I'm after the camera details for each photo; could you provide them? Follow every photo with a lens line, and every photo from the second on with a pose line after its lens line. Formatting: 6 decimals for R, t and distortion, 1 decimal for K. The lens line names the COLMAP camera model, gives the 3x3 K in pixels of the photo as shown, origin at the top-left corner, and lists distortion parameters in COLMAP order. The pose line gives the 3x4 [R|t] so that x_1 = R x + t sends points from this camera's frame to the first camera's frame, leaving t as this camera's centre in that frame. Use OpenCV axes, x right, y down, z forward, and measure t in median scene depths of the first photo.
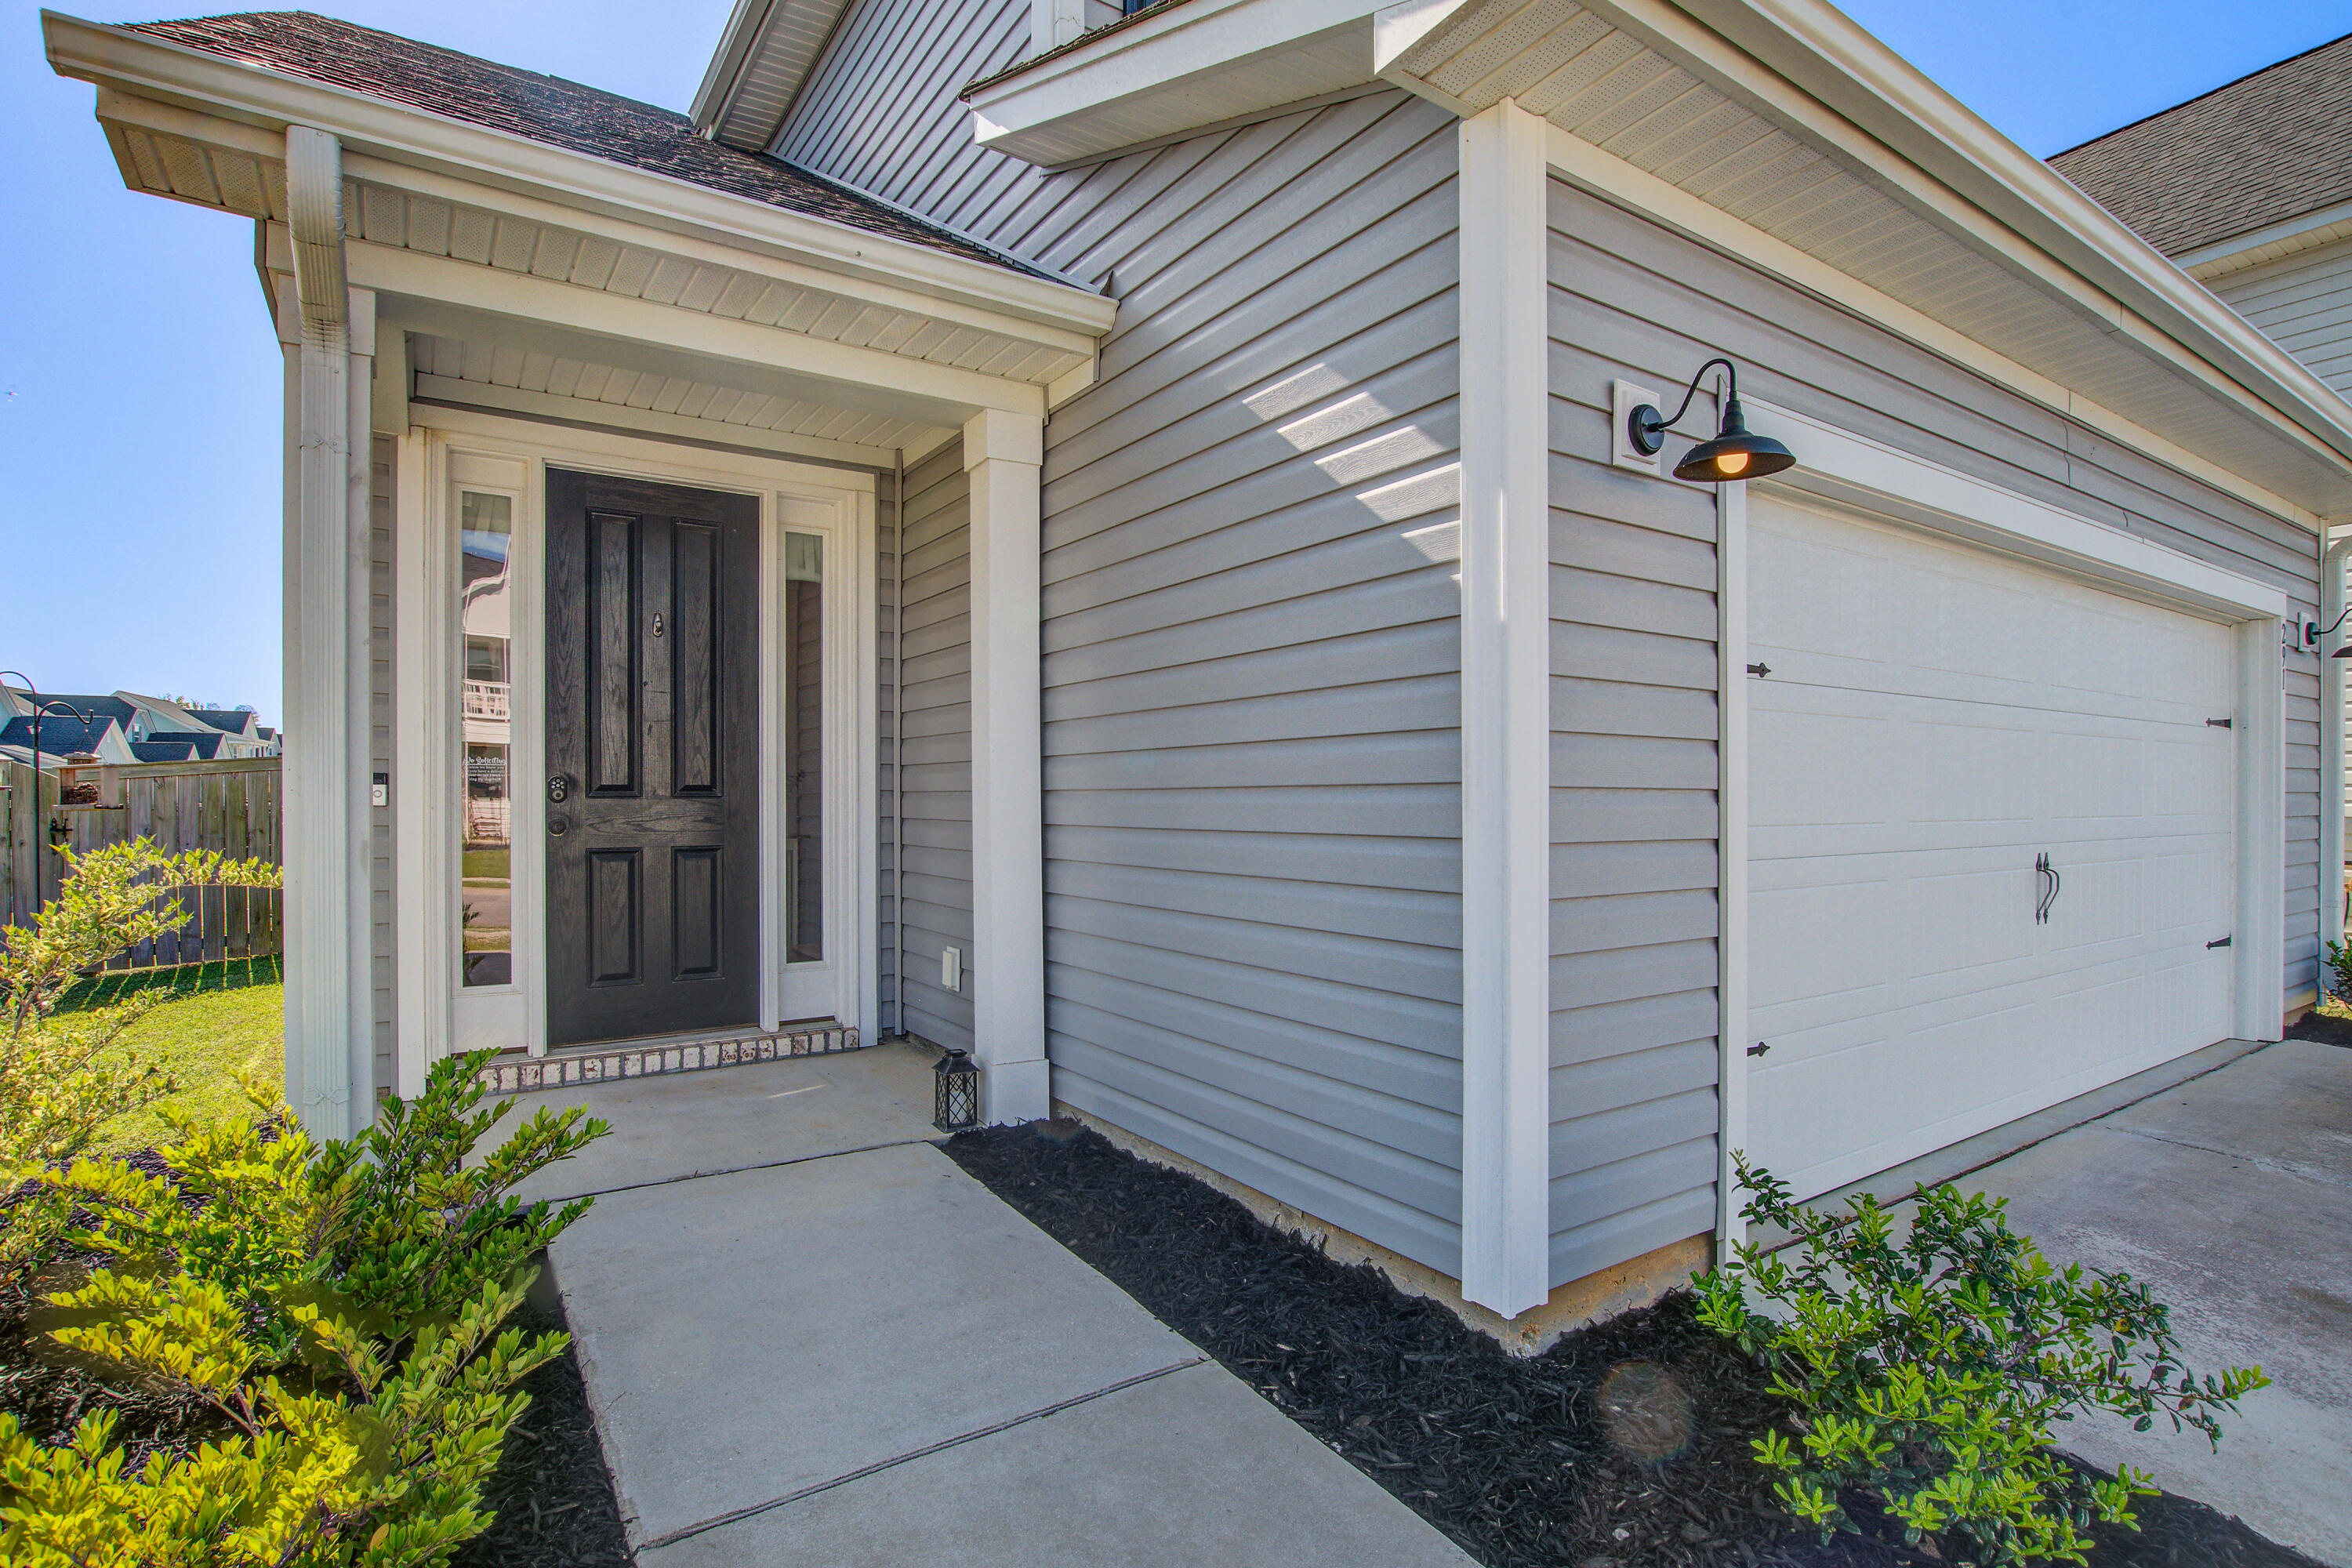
lens RADIAL K [[1193.9, 0, 1171.1], [0, 1193.9, 787.5], [0, 0, 1]] dist [-0.002784, -0.000022]
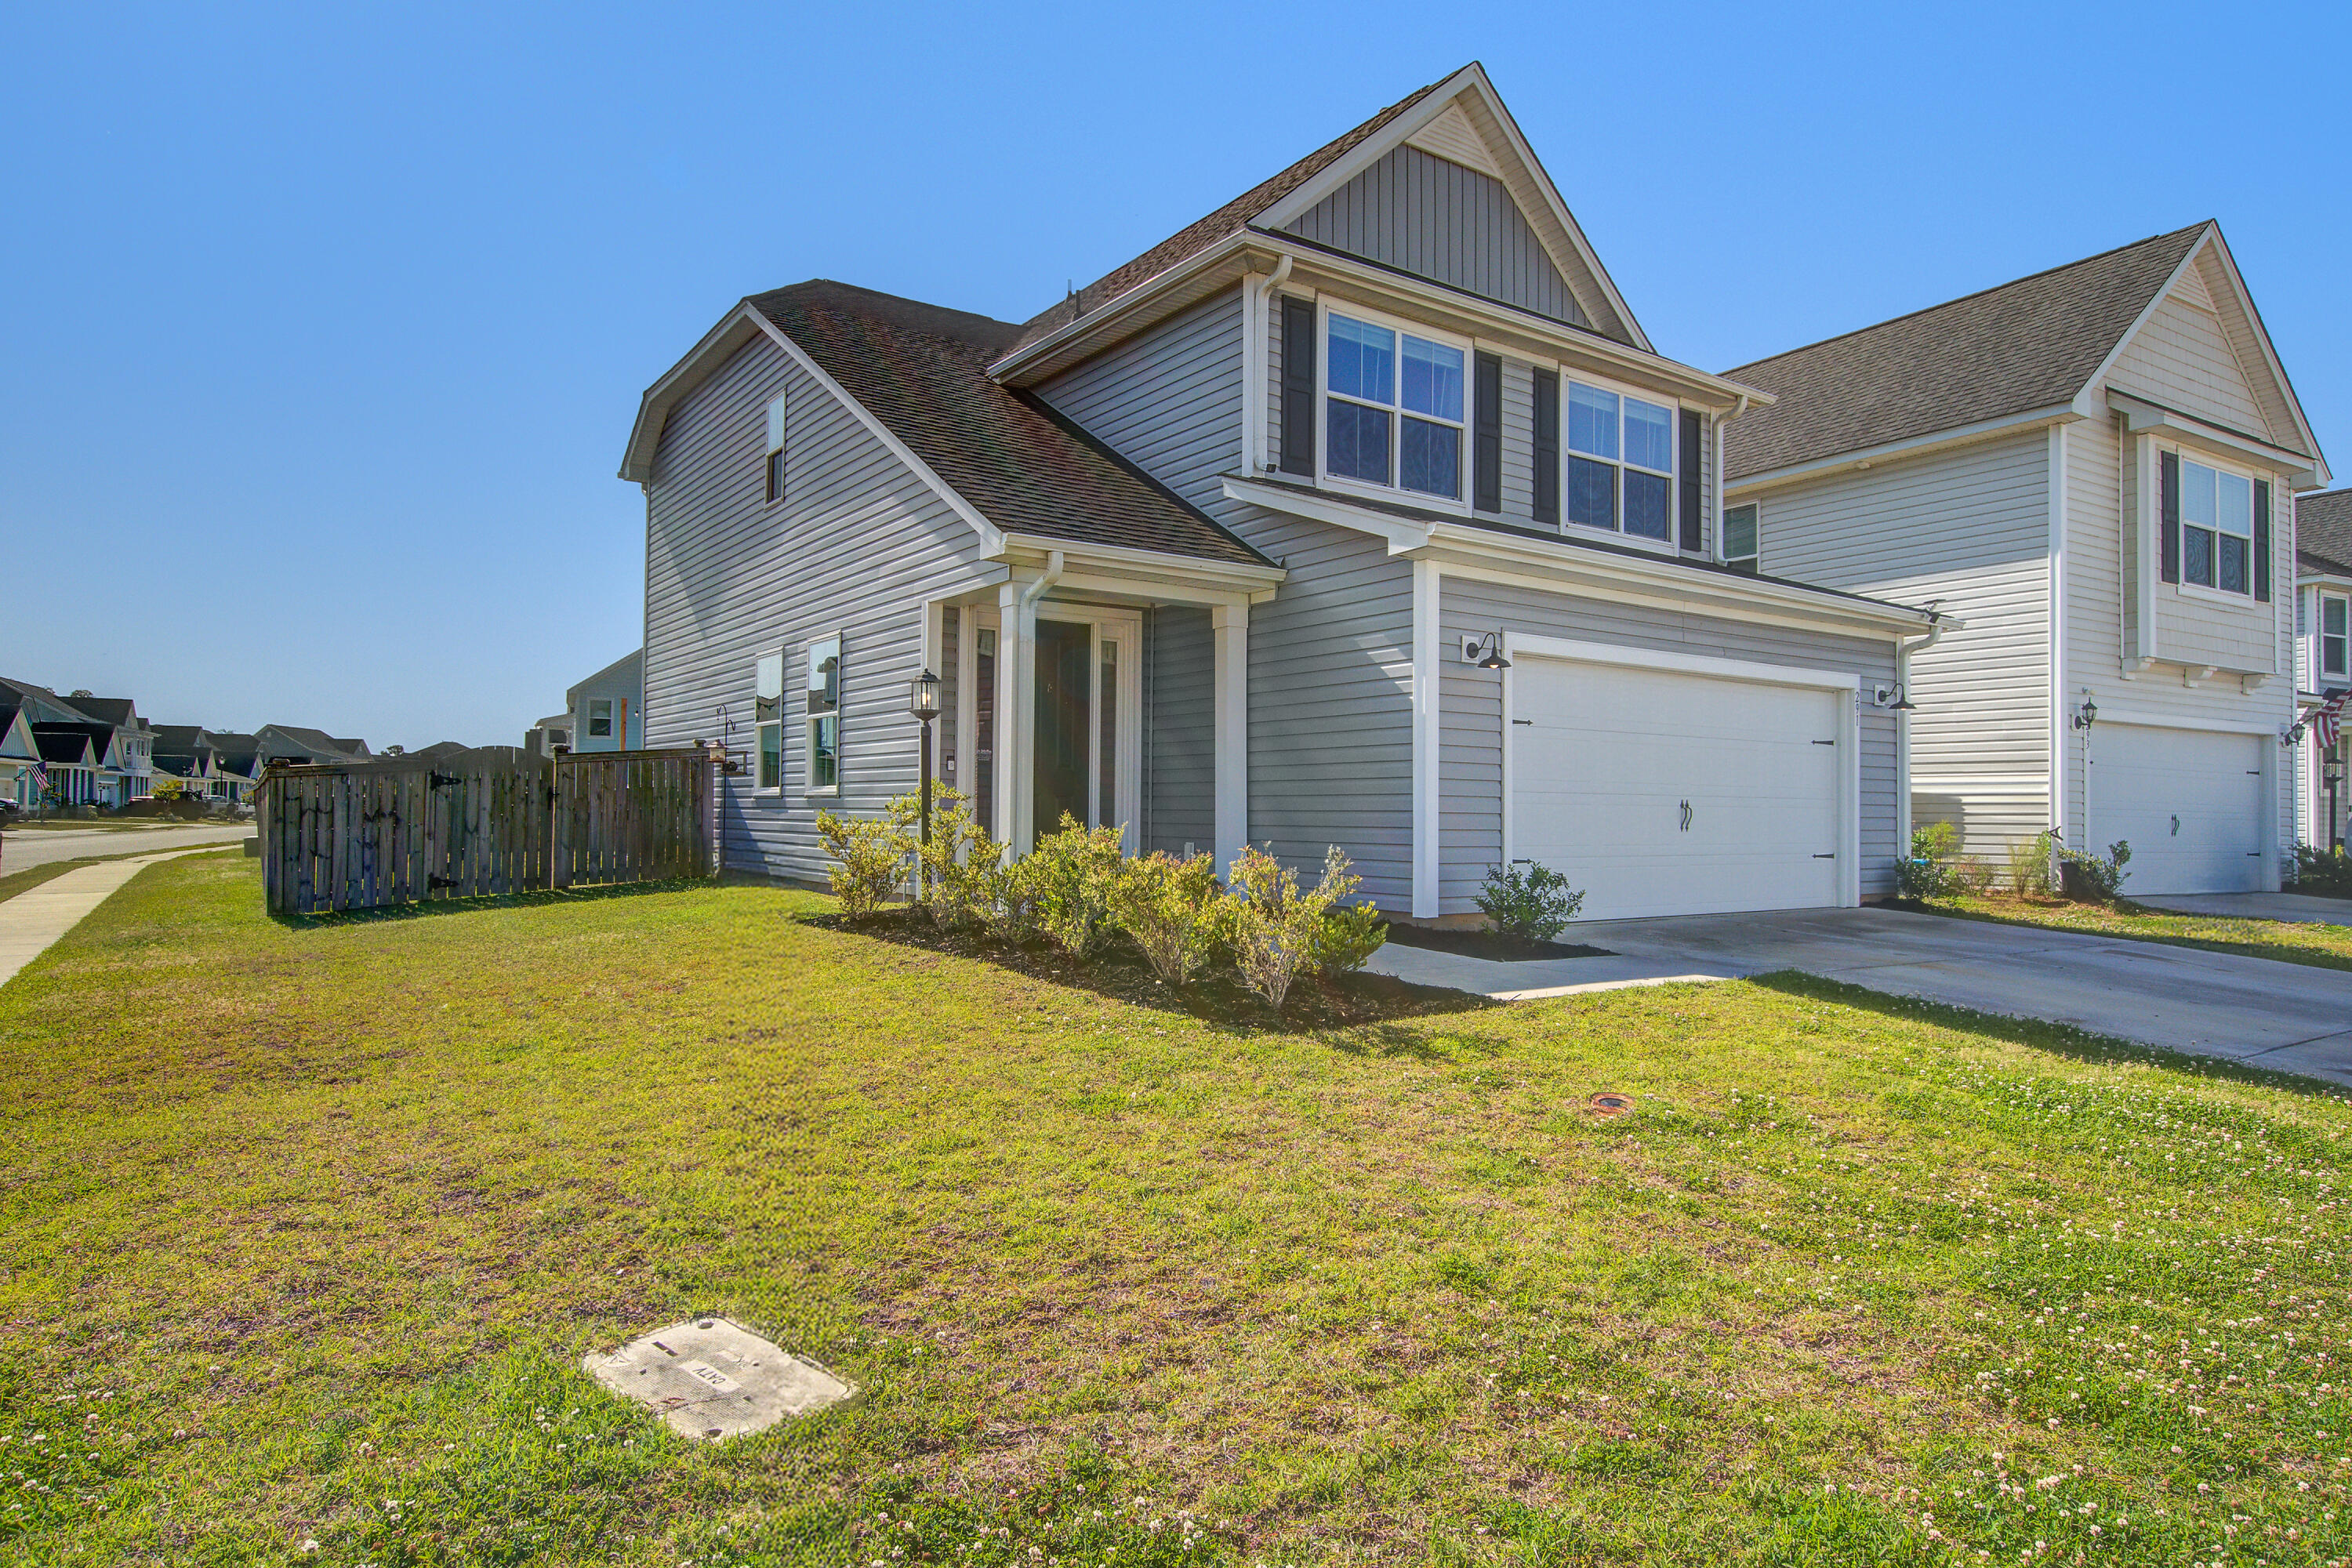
lens RADIAL K [[1431.2, 0, 1179.8], [0, 1431.2, 795.8], [0, 0, 1]] dist [0.003690, 0.000063]
pose [[0.999720, 0.011593, 0.020645, -0.302355], [-0.011486, 0.999920, -0.005285, 0.079068], [-0.020704, 0.005046, 0.999773, -1.846154]]
